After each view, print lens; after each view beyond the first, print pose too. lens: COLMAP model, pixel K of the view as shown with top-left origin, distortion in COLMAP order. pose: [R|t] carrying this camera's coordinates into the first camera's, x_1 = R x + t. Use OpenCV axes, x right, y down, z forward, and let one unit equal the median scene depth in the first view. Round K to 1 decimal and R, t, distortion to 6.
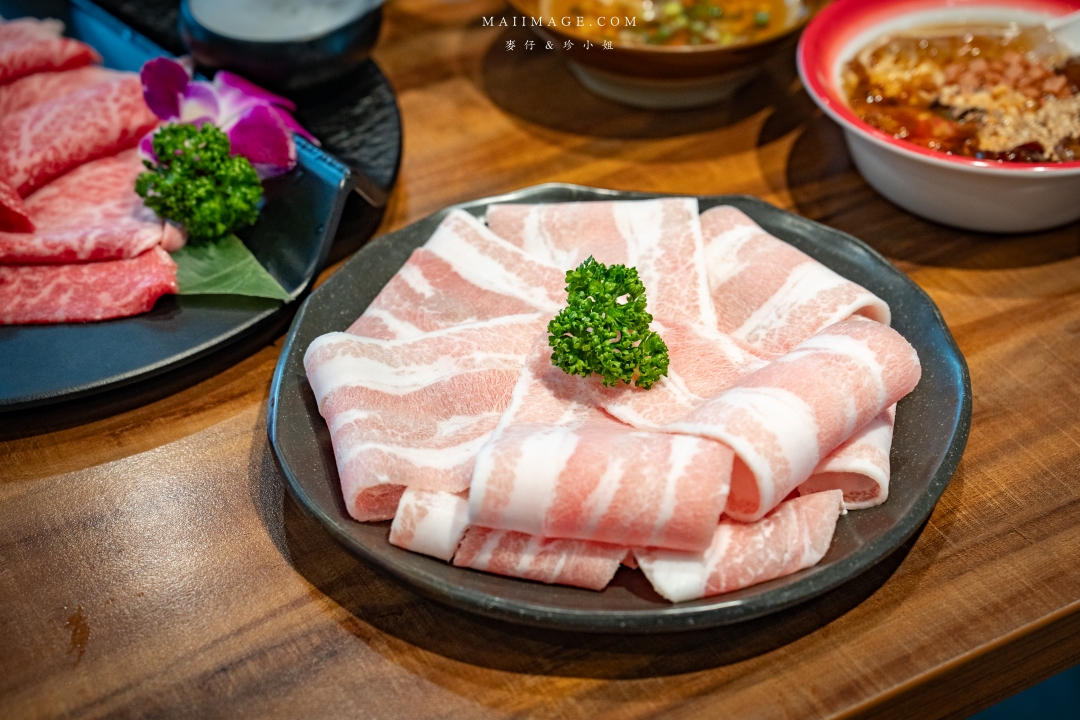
lens RADIAL K [[2090.6, 0, 539.8], [0, 2090.6, 358.3], [0, 0, 1]] dist [0.050687, 0.000000]
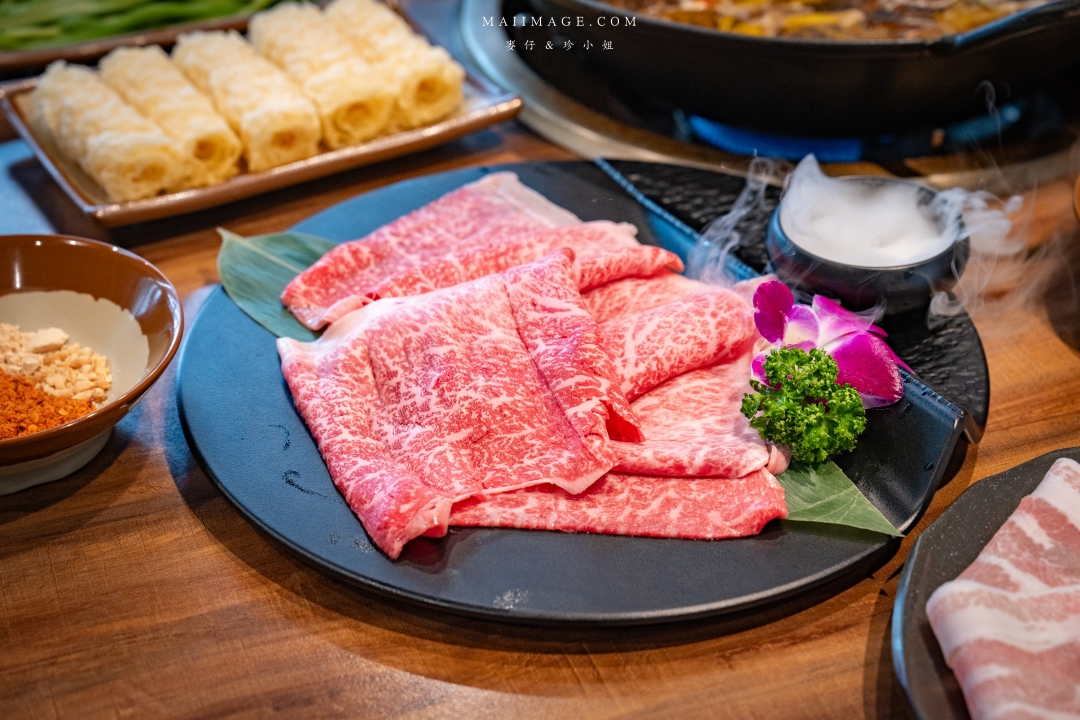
lens RADIAL K [[2090.6, 0, 541.1], [0, 2090.6, 360.8], [0, 0, 1]] dist [0.050687, 0.000000]
pose [[0.990178, 0.085727, -0.110450, -0.183277], [-0.092276, 0.994180, -0.055599, -0.039293], [0.105041, 0.065245, 0.992325, -0.018139]]
